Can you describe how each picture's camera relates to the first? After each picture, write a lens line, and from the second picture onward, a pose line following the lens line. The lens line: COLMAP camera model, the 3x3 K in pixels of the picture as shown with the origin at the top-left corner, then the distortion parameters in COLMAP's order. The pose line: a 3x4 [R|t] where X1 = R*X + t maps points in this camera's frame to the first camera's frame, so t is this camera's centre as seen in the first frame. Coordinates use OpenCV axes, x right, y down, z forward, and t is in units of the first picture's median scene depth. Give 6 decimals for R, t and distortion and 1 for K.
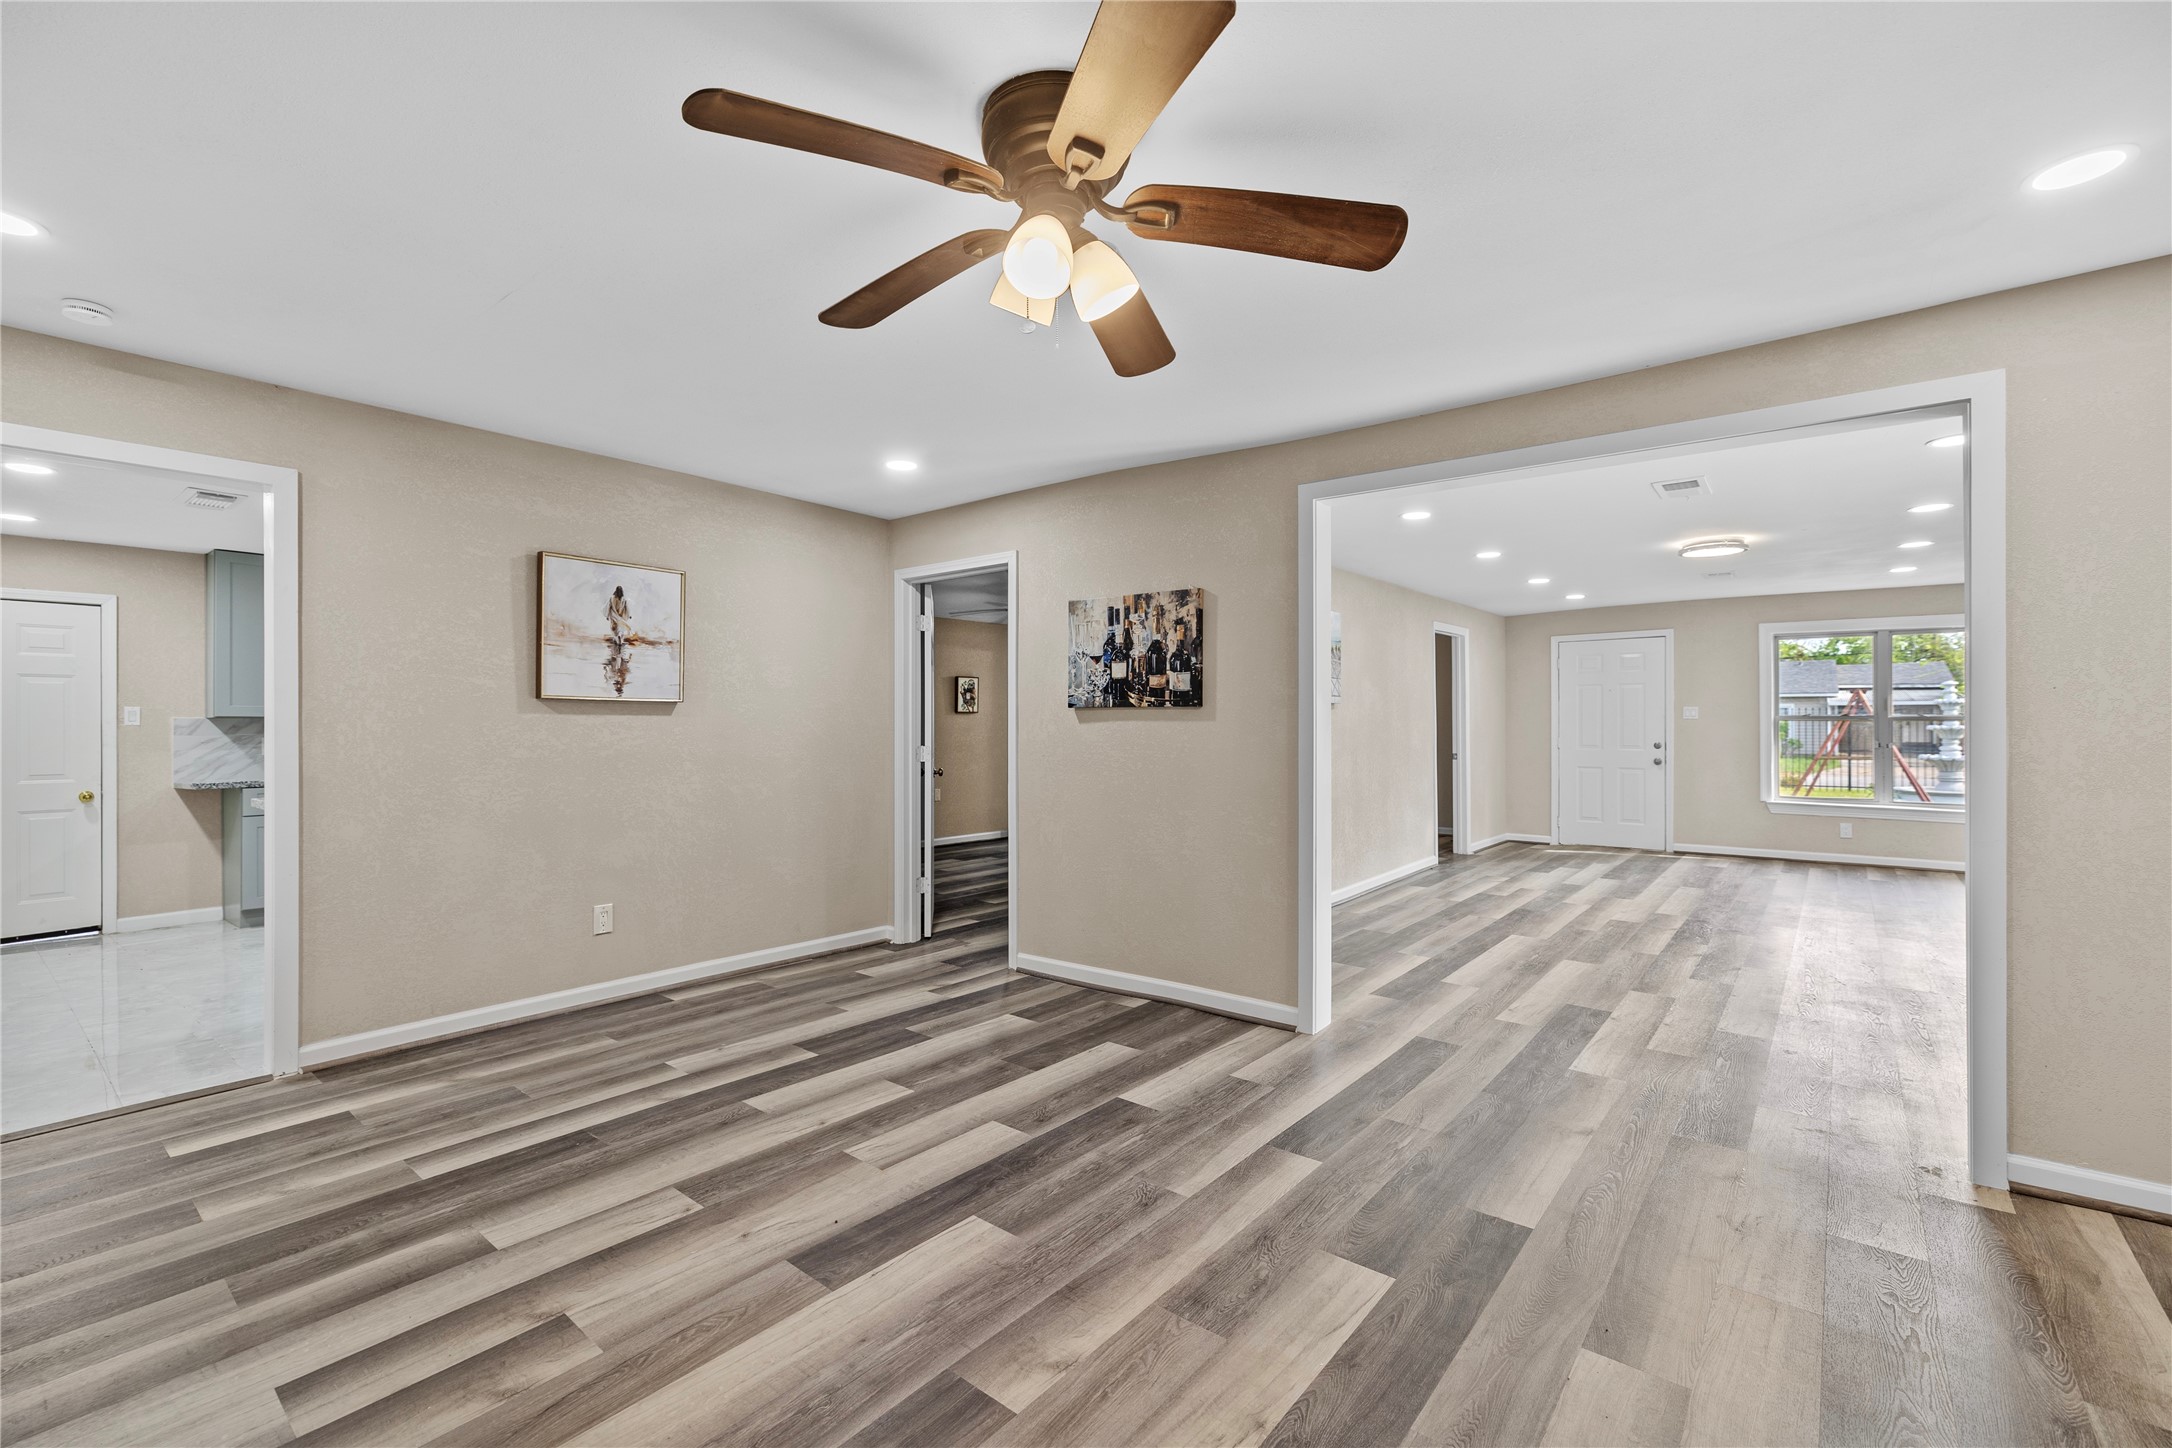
lens RADIAL K [[917.6, 0, 1086.9], [0, 917.6, 722.2], [0, 0, 1]] dist [0.001443, 0.000225]
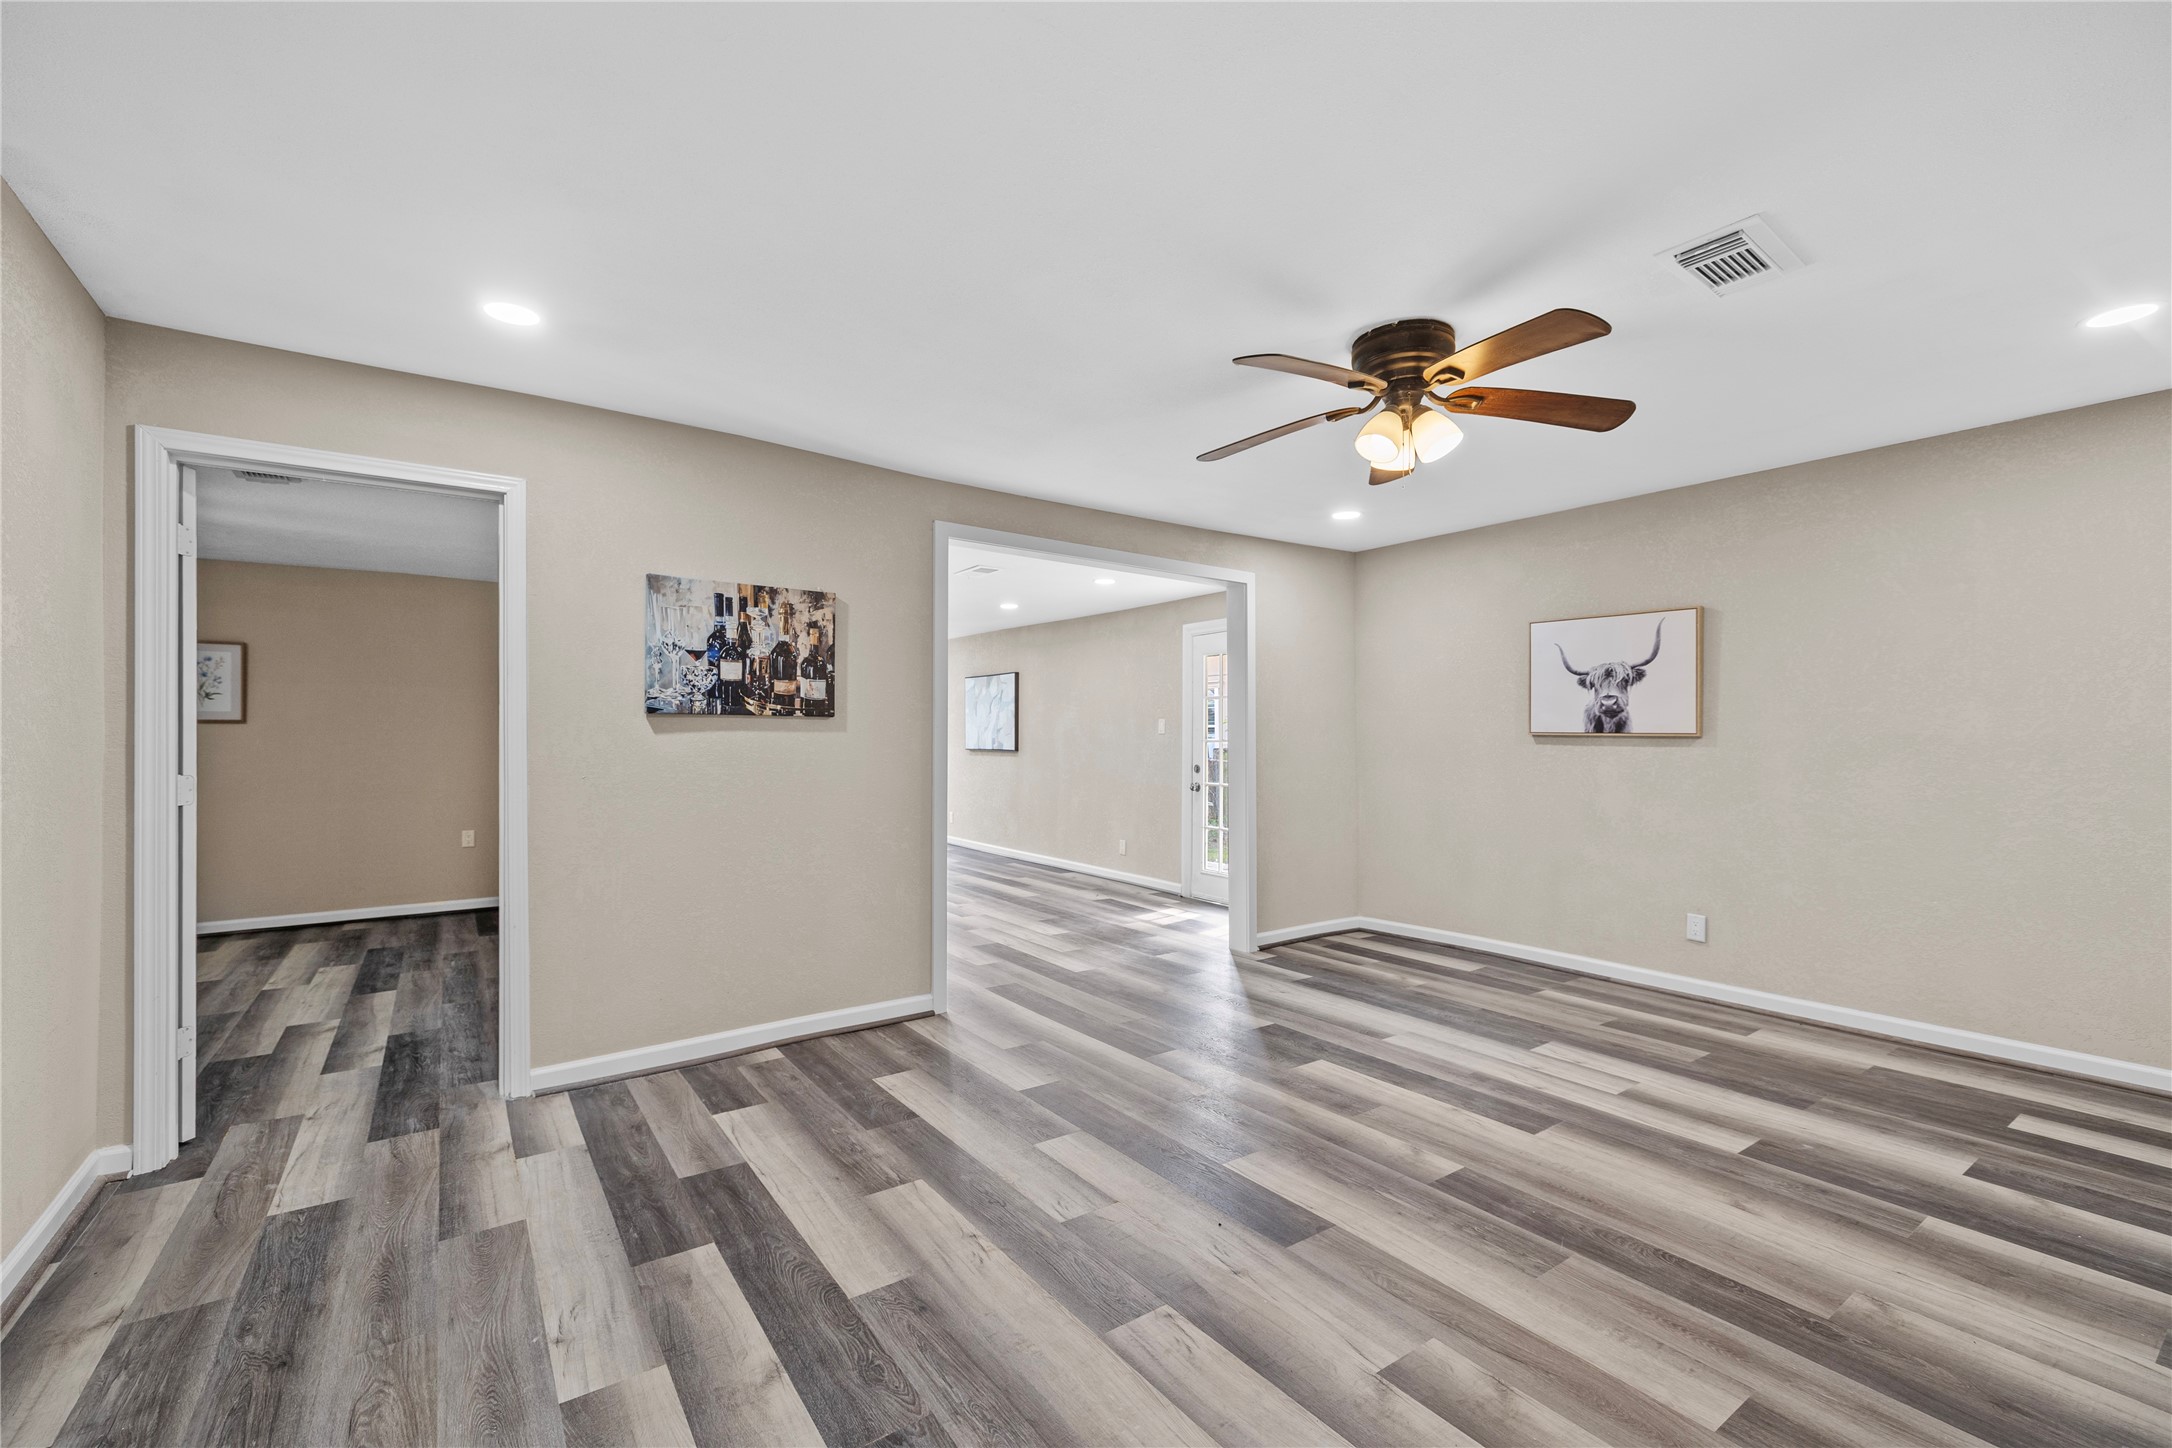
lens RADIAL K [[917.6, 0, 1086.9], [0, 917.6, 722.2], [0, 0, 1]] dist [0.001443, 0.000225]
pose [[0.266371, 0.016891, 0.963723, -0.717809], [-0.003510, 0.999857, -0.016554, 0.003497], [-0.963864, 0.001027, 0.266392, 0.480627]]
